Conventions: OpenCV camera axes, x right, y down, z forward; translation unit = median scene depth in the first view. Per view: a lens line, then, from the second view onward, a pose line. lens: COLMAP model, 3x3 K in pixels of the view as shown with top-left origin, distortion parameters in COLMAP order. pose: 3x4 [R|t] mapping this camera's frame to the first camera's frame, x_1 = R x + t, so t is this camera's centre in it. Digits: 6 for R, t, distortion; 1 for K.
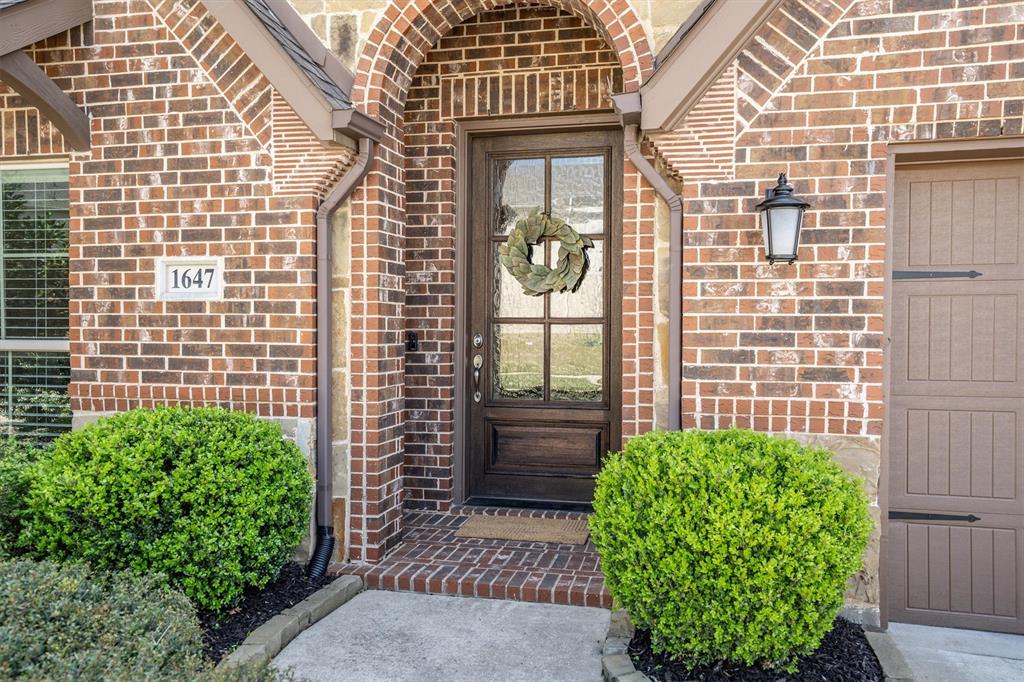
lens RADIAL K [[811.9, 0, 513.8], [0, 811.9, 341.1], [0, 0, 1]] dist [0.032882, 0.003631]
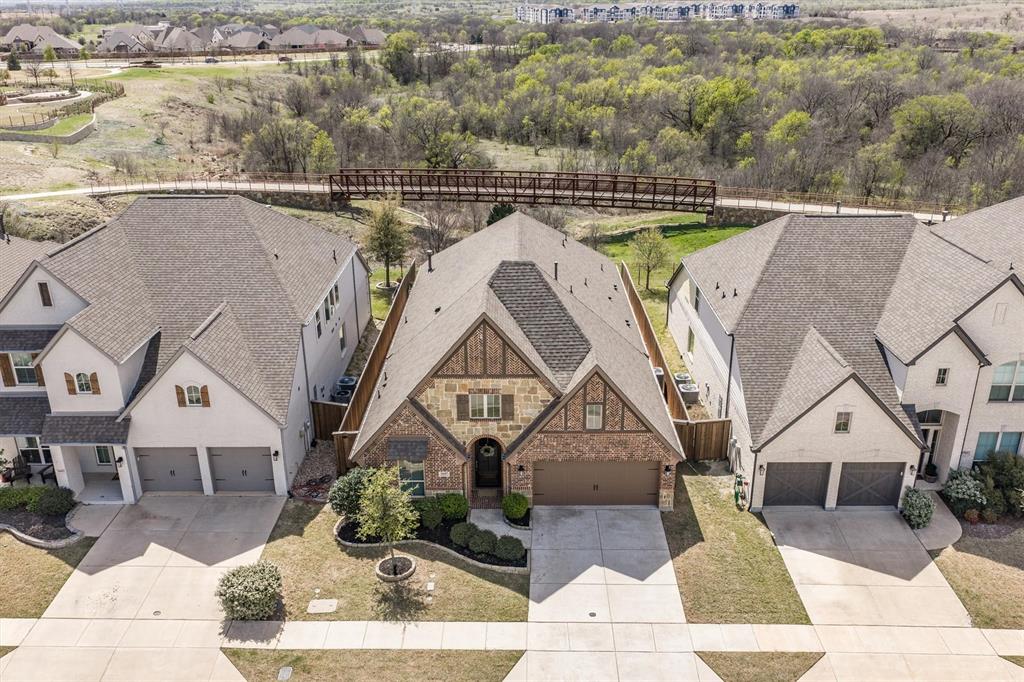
lens RADIAL K [[843.5, 0, 512.8], [0, 843.5, 317.4], [0, 0, 1]] dist [0.007625, 0.002294]
pose [[0.974098, -0.090599, 0.207183, -1.267985], [0.014571, 0.939472, 0.342316, -4.070979], [-0.225657, -0.330430, 0.916458, -5.736876]]
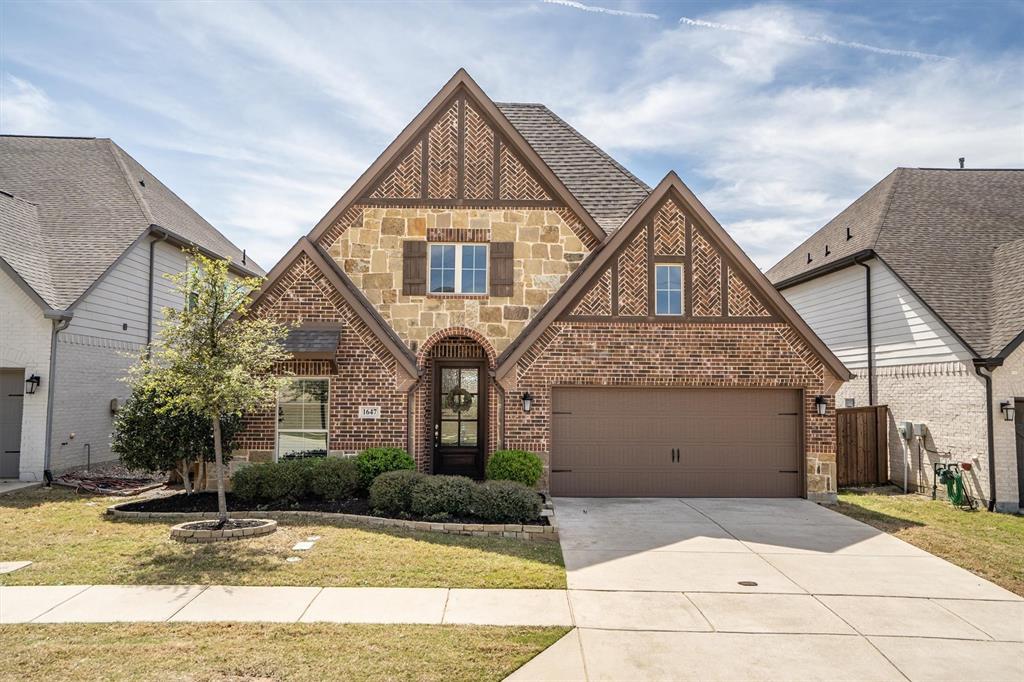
lens RADIAL K [[785.1, 0, 512.0], [0, 785.1, 341.0], [0, 0, 1]] dist [0.010350, 0.003026]
pose [[0.966308, 0.019136, 0.256678, -0.701755], [0.000073, 0.997212, -0.074619, -0.133596], [-0.257390, 0.072124, 0.963612, -2.567859]]
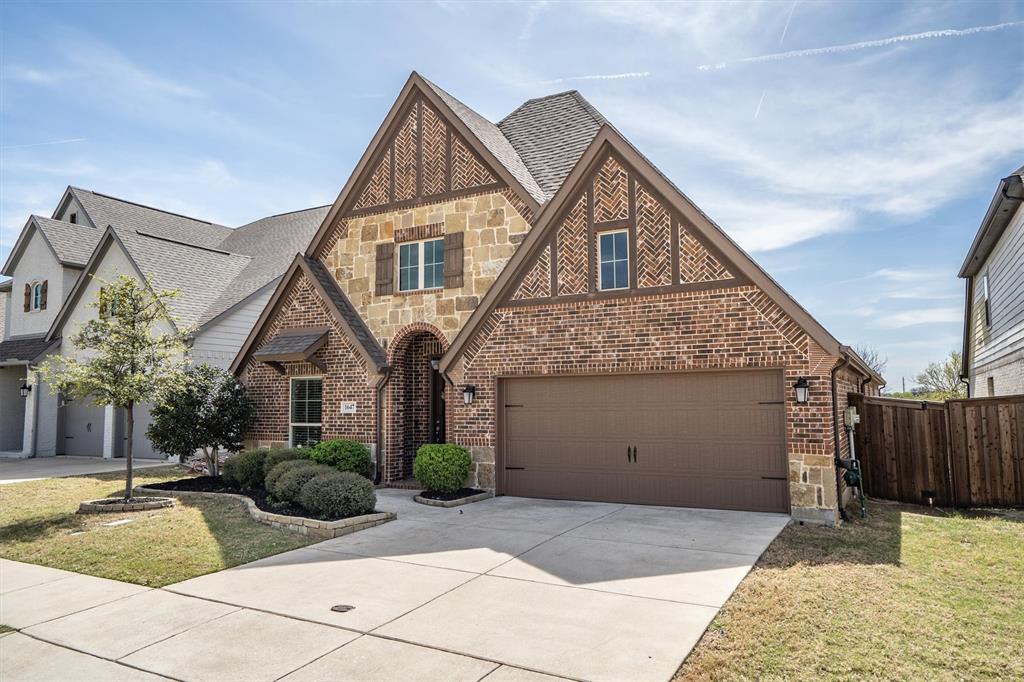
lens RADIAL K [[688.2, 0, 512.0], [0, 688.2, 341.0], [0, 0, 1]] dist [-0.017761, 0.036635]
pose [[0.962307, -0.038687, -0.269200, 1.259313], [0.011035, 0.994570, -0.103486, -0.044211], [0.271742, 0.096615, 0.957508, -1.971209]]
